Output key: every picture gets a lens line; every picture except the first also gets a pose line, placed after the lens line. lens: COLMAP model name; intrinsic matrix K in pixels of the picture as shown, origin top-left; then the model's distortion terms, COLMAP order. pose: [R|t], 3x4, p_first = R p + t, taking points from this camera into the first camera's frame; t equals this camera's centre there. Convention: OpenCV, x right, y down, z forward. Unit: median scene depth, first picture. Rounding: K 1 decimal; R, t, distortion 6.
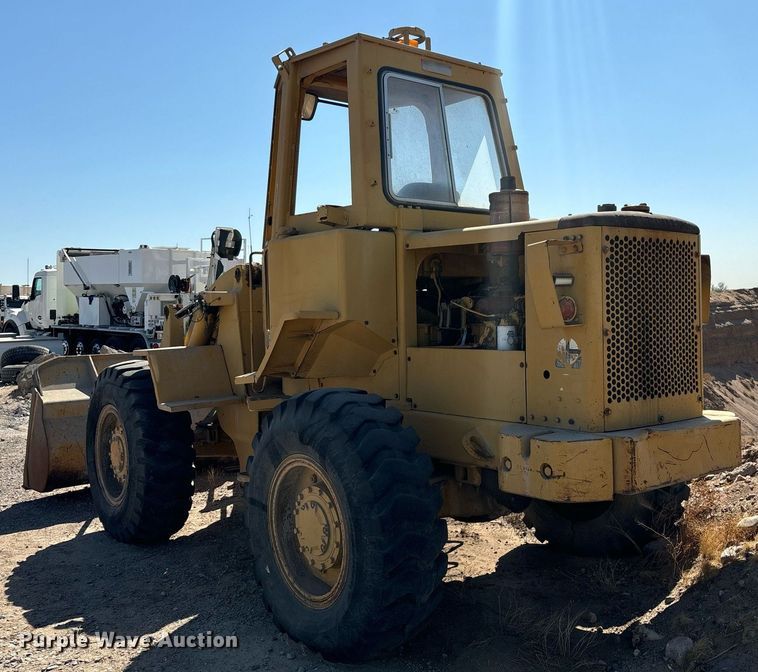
lens RADIAL K [[799.0, 0, 379.0], [0, 799.0, 336.0], [0, 0, 1]] dist [0.017053, 0.005255]
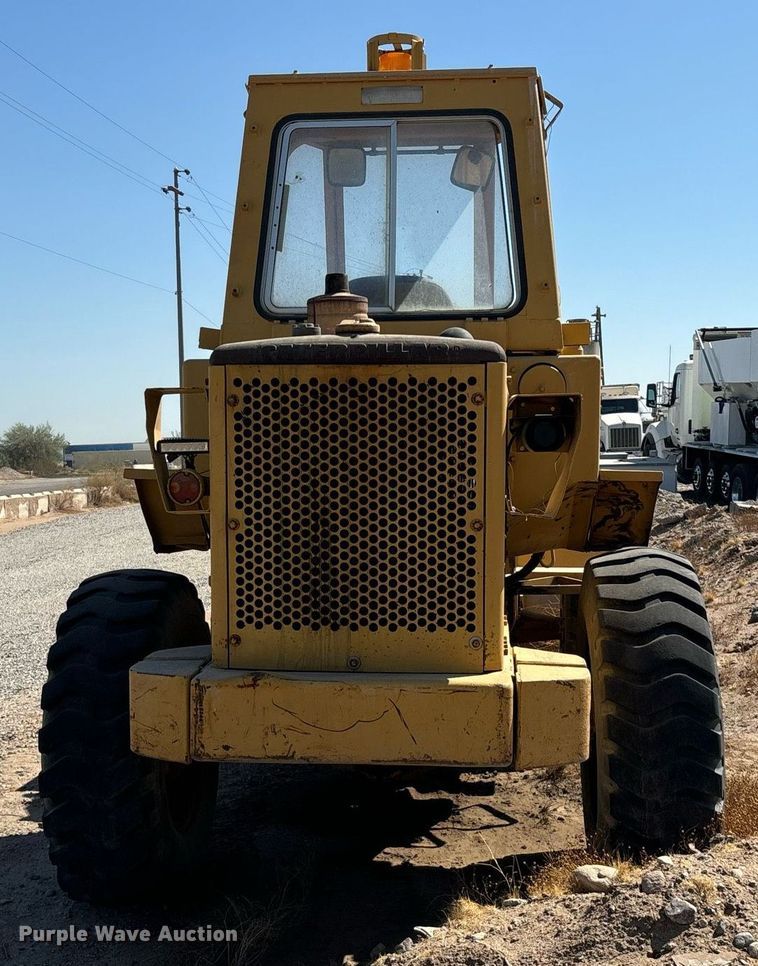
lens RADIAL K [[1214.6, 0, 362.4], [0, 1214.6, 579.0], [0, 0, 1]] dist [0.057776, -0.050245]
pose [[0.733600, 0.096272, -0.672728, 0.990684], [-0.026851, 0.993248, 0.112860, -0.072341], [0.679051, -0.064731, 0.731232, 0.297975]]
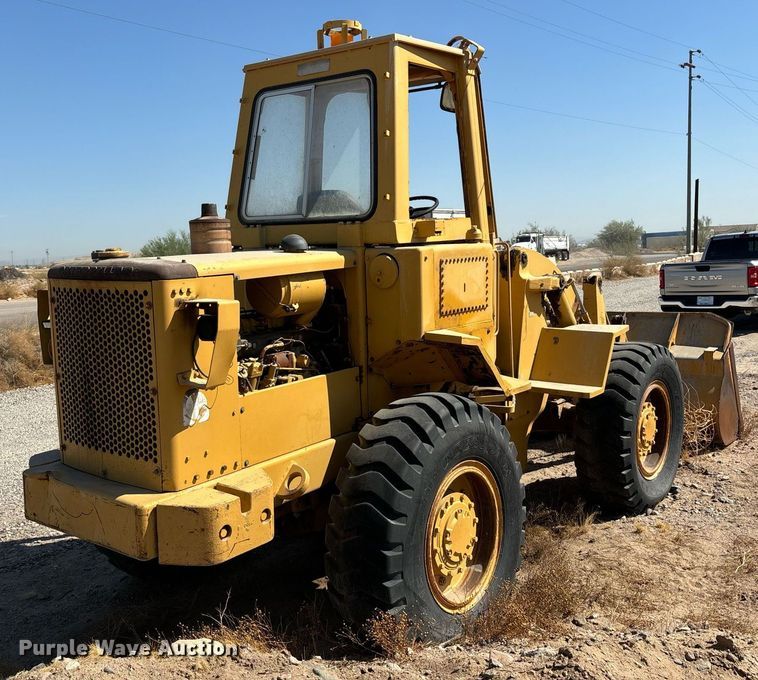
lens RADIAL K [[748.3, 0, 379.0], [0, 748.3, 340.0], [0, 0, 1]] dist [0.110417, -0.177853]
pose [[0.275180, 0.142599, -0.950759, 1.286216], [-0.003809, 0.989093, 0.147246, -0.192799], [0.961385, -0.036898, 0.272721, 1.063991]]
